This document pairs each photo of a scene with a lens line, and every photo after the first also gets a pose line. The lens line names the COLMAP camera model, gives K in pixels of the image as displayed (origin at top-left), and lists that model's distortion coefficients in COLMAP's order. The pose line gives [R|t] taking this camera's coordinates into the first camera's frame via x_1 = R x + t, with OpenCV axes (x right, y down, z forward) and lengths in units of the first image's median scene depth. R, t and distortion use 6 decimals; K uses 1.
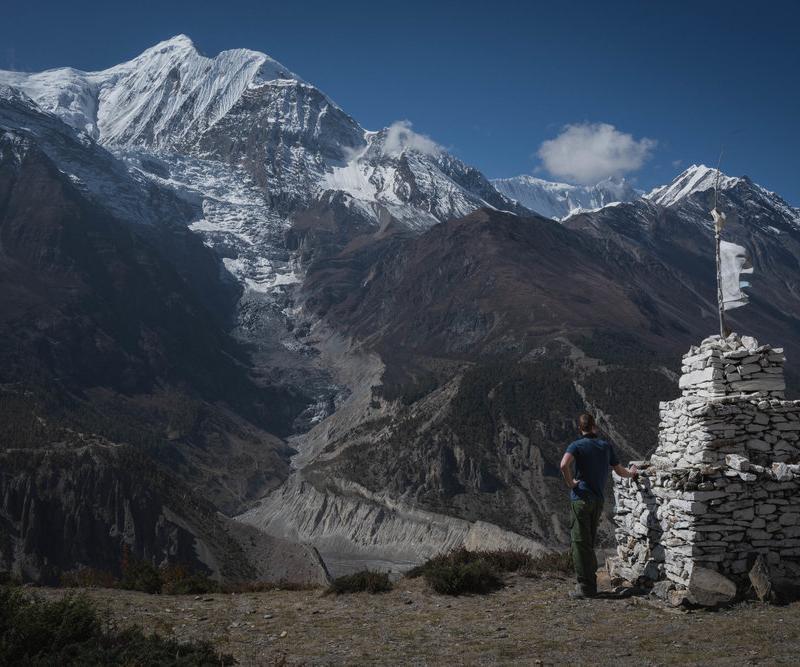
lens RADIAL K [[911.5, 0, 400.0], [0, 911.5, 333.5], [0, 0, 1]] dist [-0.112334, 0.057057]
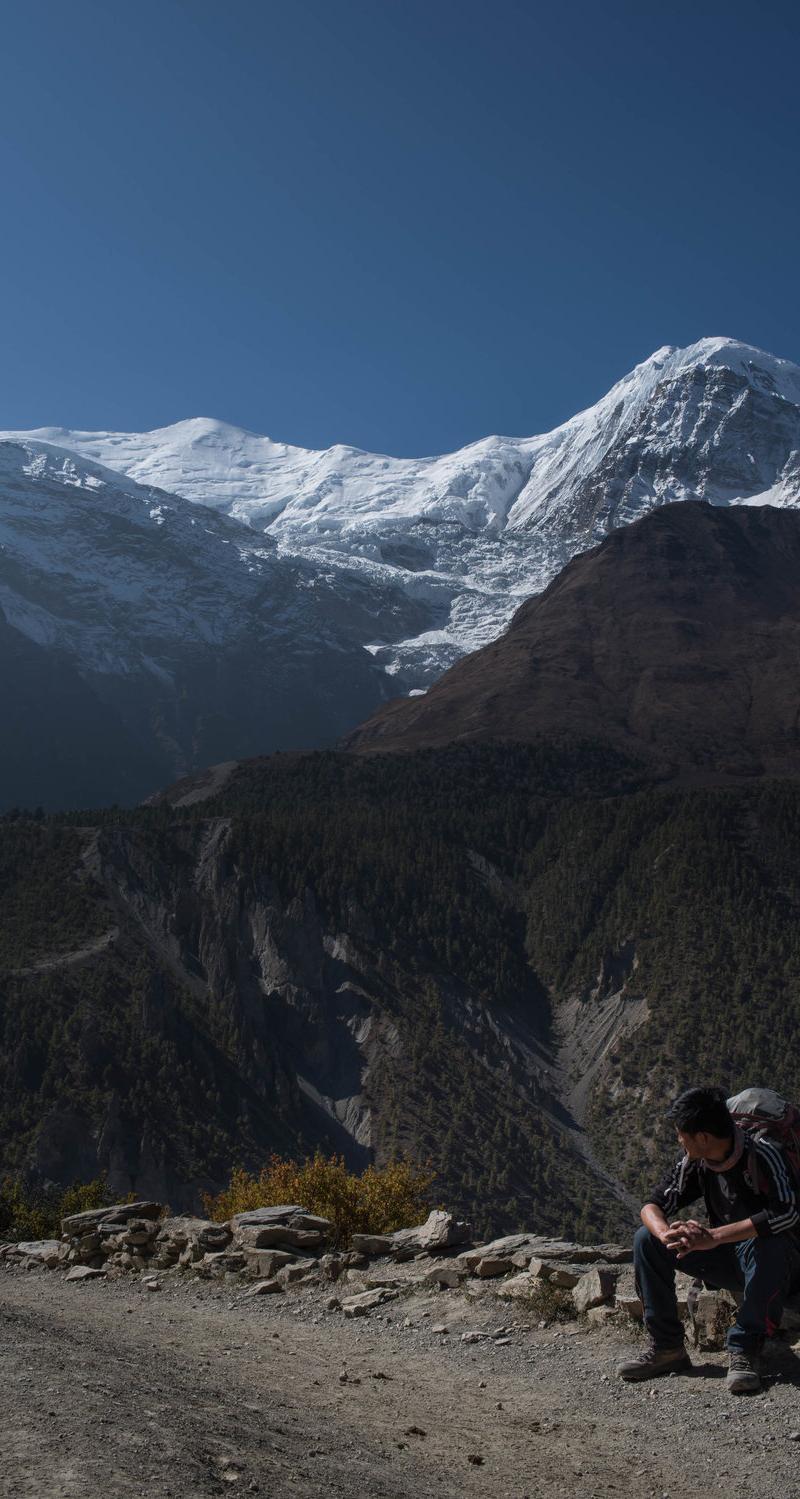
lens RADIAL K [[1405.8, 0, 400.0], [0, 1405.8, 749.5], [0, 0, 1]] dist [-0.121940, 0.000999]
pose [[0.780330, -0.081258, -0.620066, 0.276597], [0.029805, 0.995228, -0.092912, 0.026411], [0.624657, 0.054021, 0.779029, 0.287590]]
